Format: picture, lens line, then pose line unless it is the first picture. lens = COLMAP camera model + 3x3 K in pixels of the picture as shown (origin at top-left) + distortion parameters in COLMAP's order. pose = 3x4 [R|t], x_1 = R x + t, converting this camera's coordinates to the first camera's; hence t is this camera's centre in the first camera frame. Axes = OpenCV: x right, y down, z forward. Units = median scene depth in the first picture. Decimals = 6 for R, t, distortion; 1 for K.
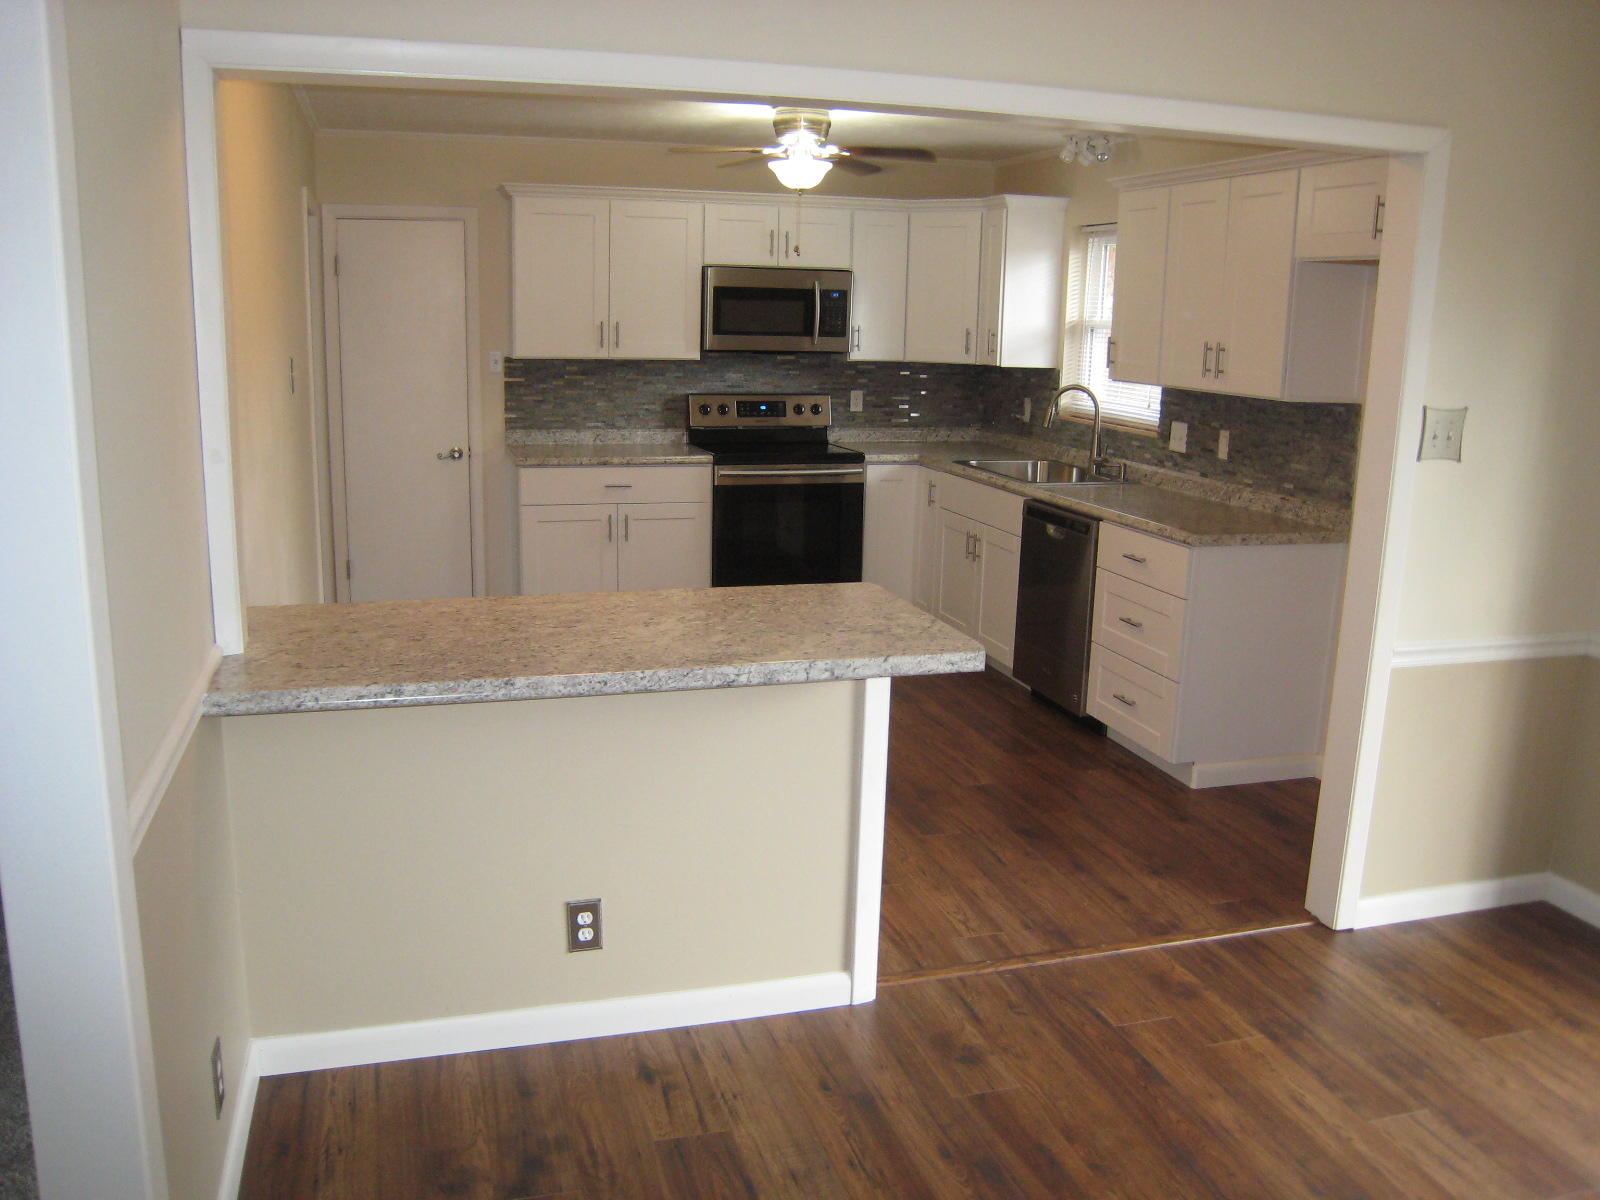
lens RADIAL K [[1330.8, 0, 787.5], [0, 1330.8, 610.5], [0, 0, 1]] dist [-0.148383, 0.121504]
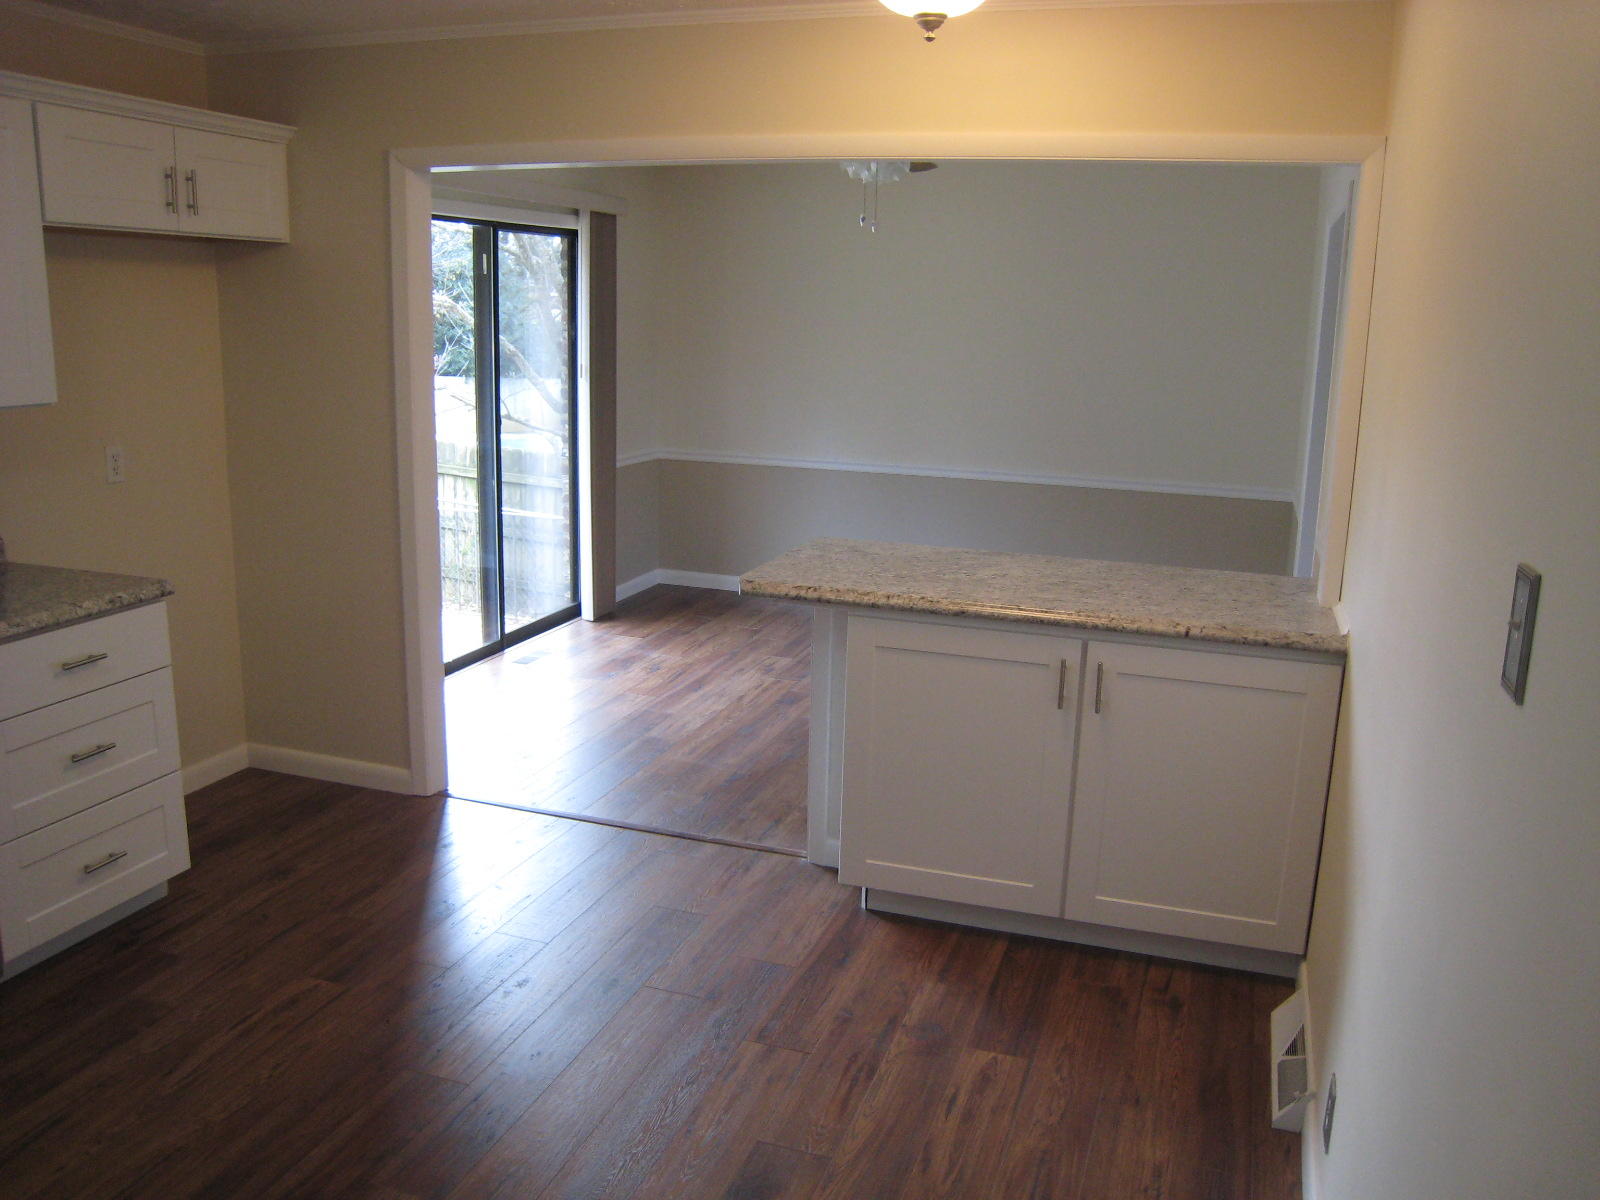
lens RADIAL K [[1330.8, 0, 787.5], [0, 1330.8, 610.5], [0, 0, 1]] dist [-0.148383, 0.121504]
pose [[-0.816268, -0.168441, 0.552570, -0.290719], [0.088895, 0.908525, 0.408265, -0.222190], [-0.570792, 0.382374, -0.726626, 0.929713]]
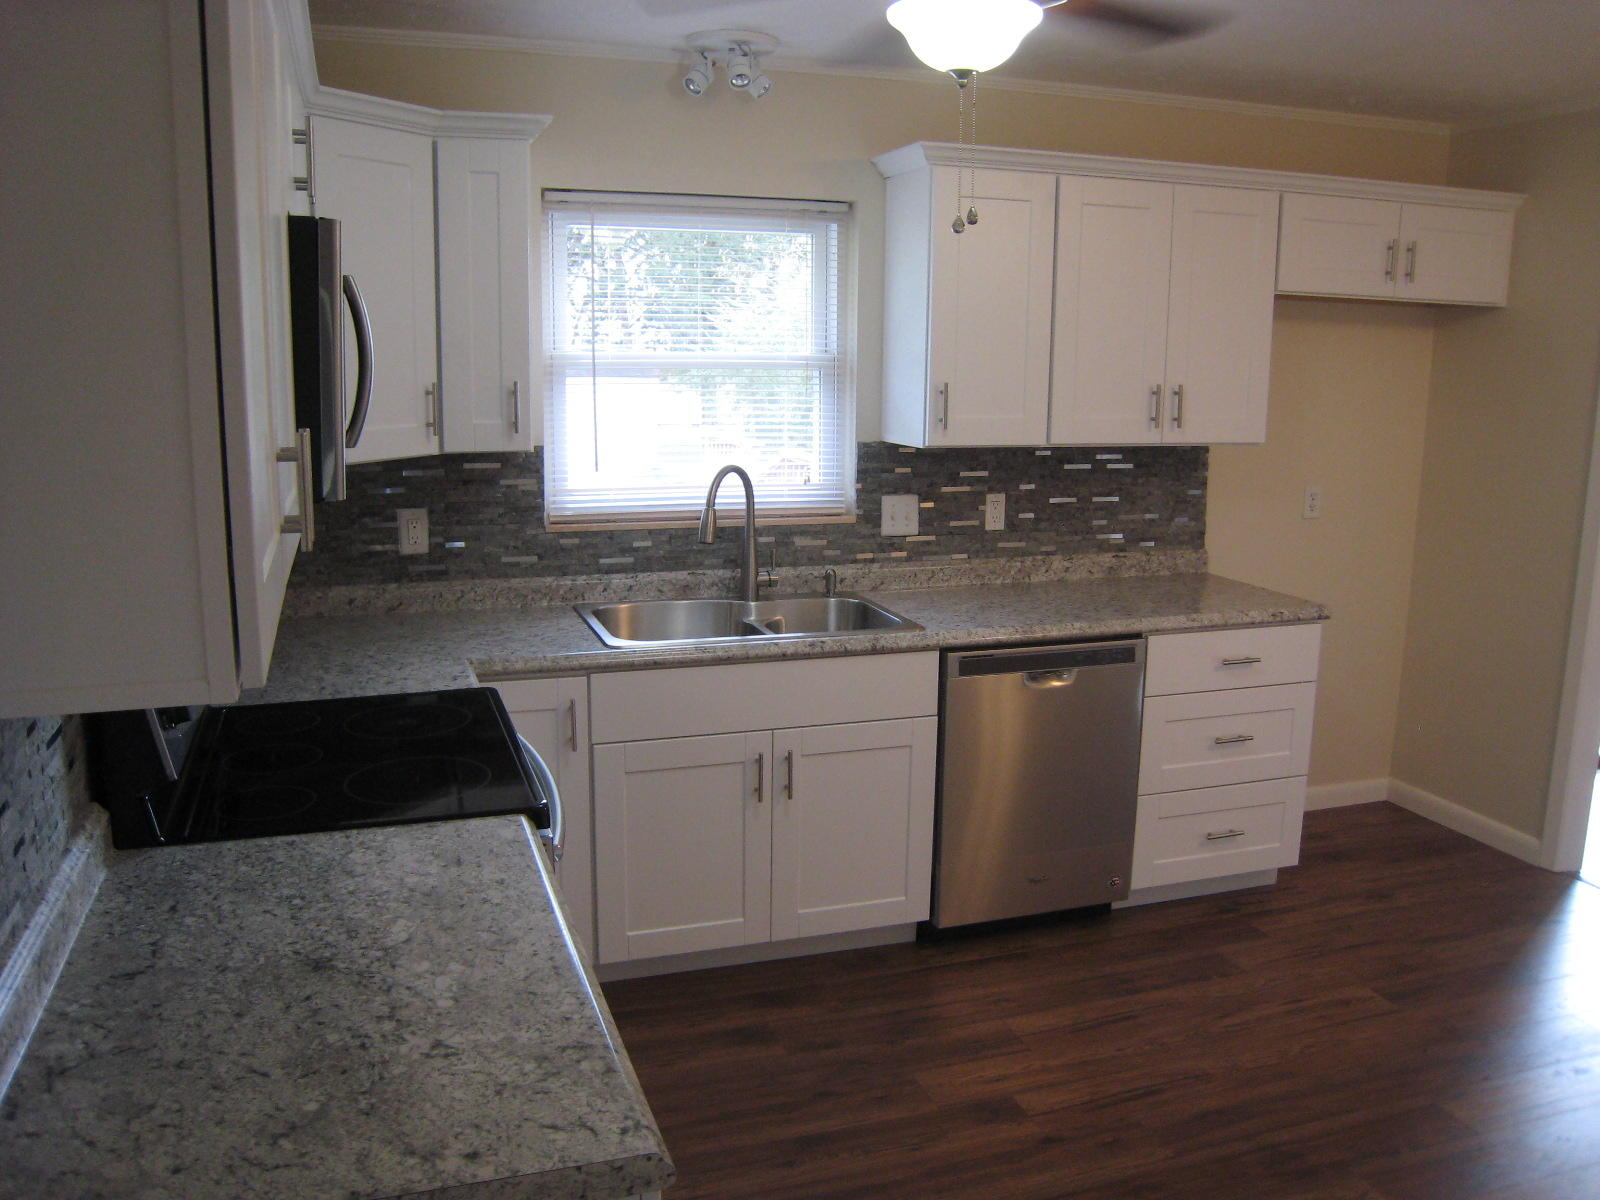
lens RADIAL K [[1330.8, 0, 787.5], [0, 1330.8, 610.5], [0, 0, 1]] dist [-0.148383, 0.121504]
pose [[-0.039625, -0.216706, 0.975432, -0.362326], [0.208858, 0.952839, 0.220171, -0.220869], [-0.977143, 0.212451, 0.007505, 0.922619]]
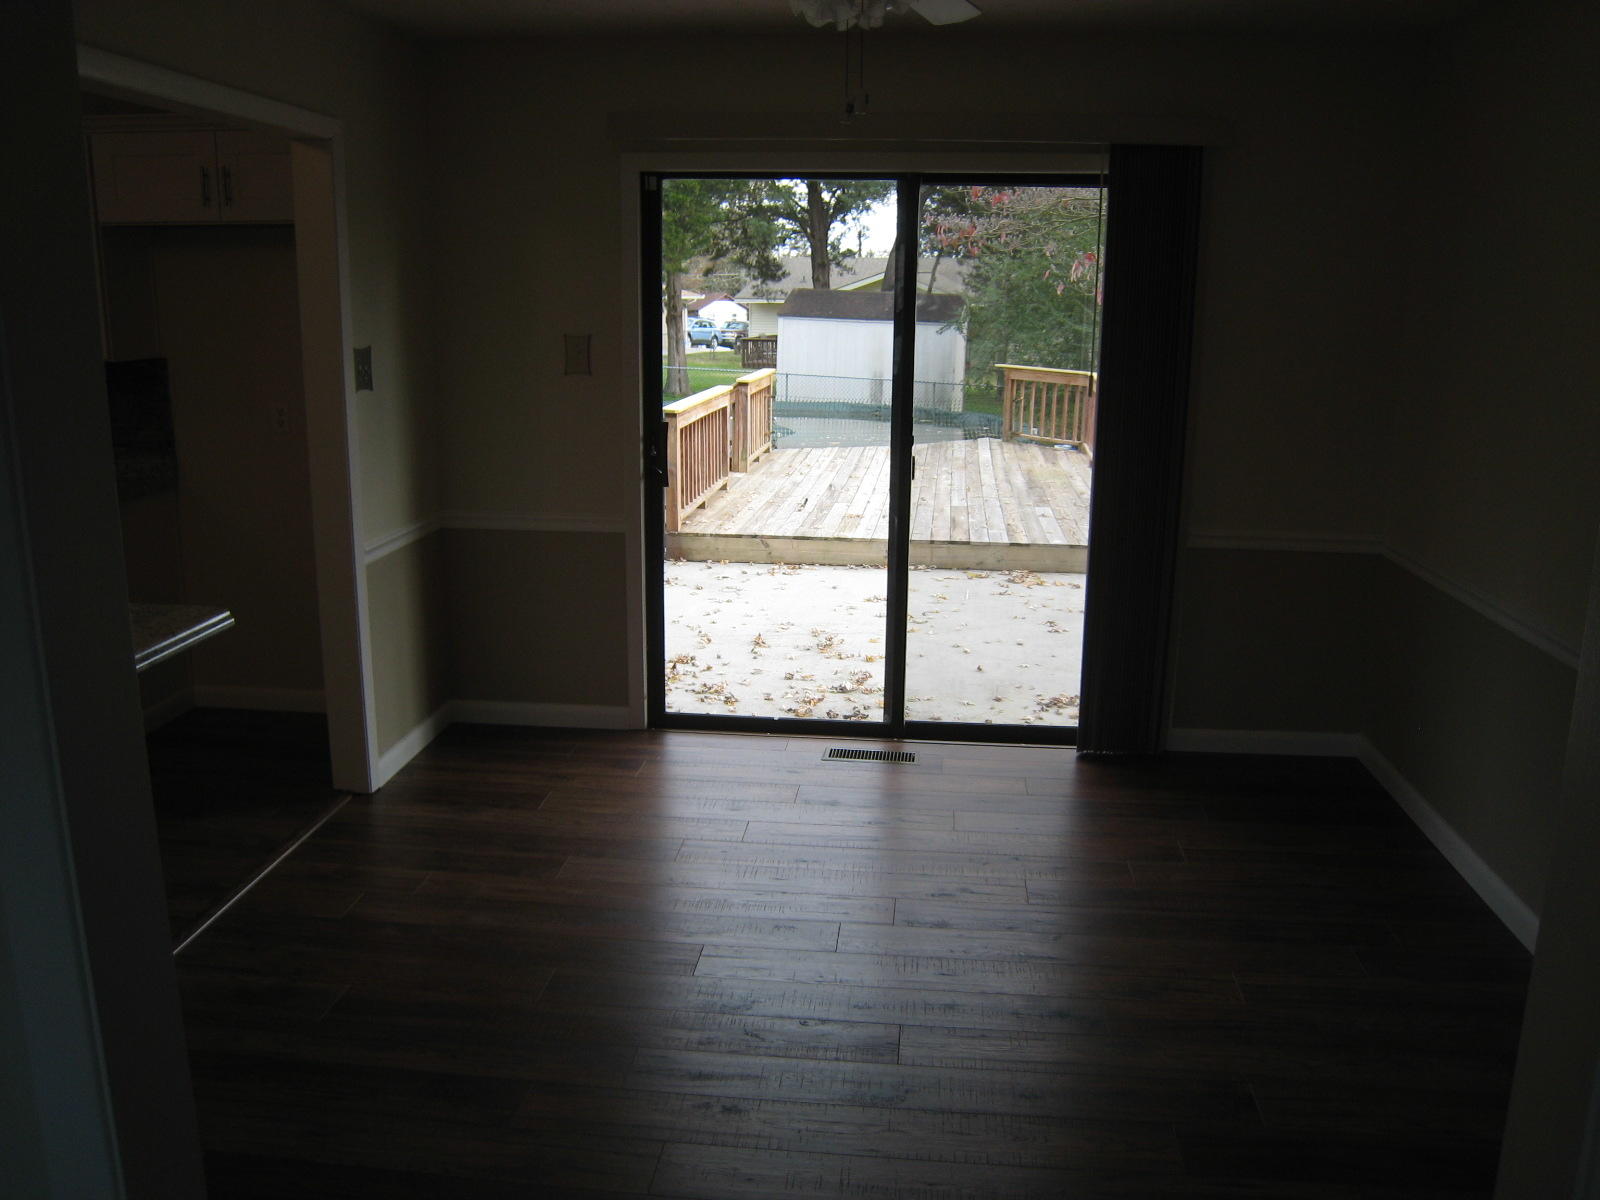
lens RADIAL K [[1330.8, 0, 787.5], [0, 1330.8, 610.5], [0, 0, 1]] dist [-0.148383, 0.121504]
pose [[0.396704, -0.235161, 0.887314, -0.247415], [0.202555, 0.965227, 0.165251, -0.019689], [-0.895320, 0.114174, 0.430542, 0.066458]]
